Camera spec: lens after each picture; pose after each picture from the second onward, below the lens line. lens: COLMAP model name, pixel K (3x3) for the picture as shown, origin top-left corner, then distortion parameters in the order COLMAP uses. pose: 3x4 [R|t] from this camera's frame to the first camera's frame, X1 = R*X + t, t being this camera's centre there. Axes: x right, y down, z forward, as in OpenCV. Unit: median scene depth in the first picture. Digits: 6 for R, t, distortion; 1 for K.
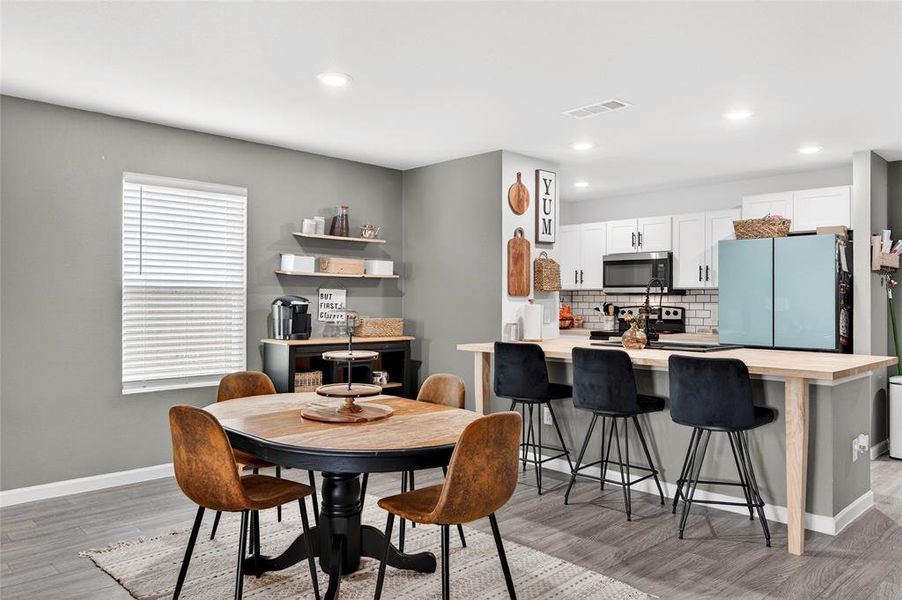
lens RADIAL K [[650.8, 0, 452.1], [0, 650.8, 295.3], [0, 0, 1]] dist [0.020362, -0.031393]
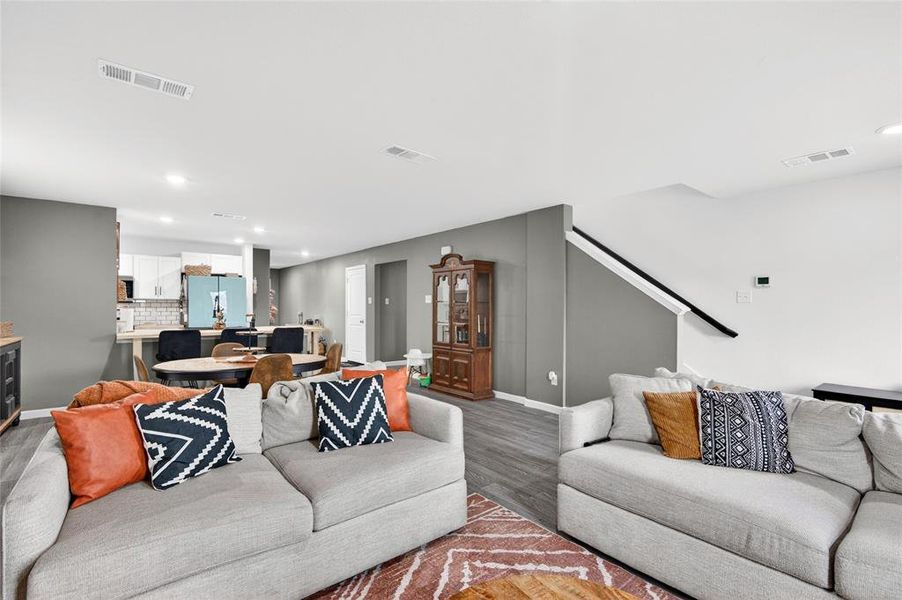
lens RADIAL K [[415.4, 0, 447.6], [0, 415.4, 305.5], [0, 0, 1]] dist [0.002893, -0.002291]
pose [[0.094769, 0.001592, 0.995498, -0.788539], [-0.010282, 0.999947, -0.000620, -0.000270], [-0.995446, -0.010177, 0.094781, 0.121379]]
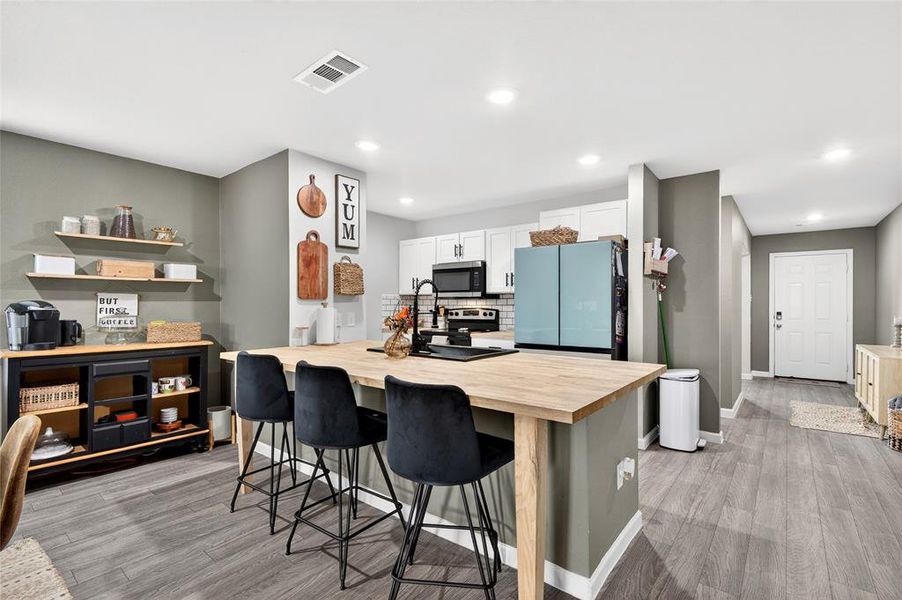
lens RADIAL K [[415.4, 0, 452.4], [0, 415.4, 305.8], [0, 0, 1]] dist [0.002893, -0.002291]
pose [[0.992422, -0.005693, 0.122741, 0.232079], [0.004229, 0.999917, 0.012183, 0.003608], [-0.122800, -0.011572, 0.992364, 0.339048]]
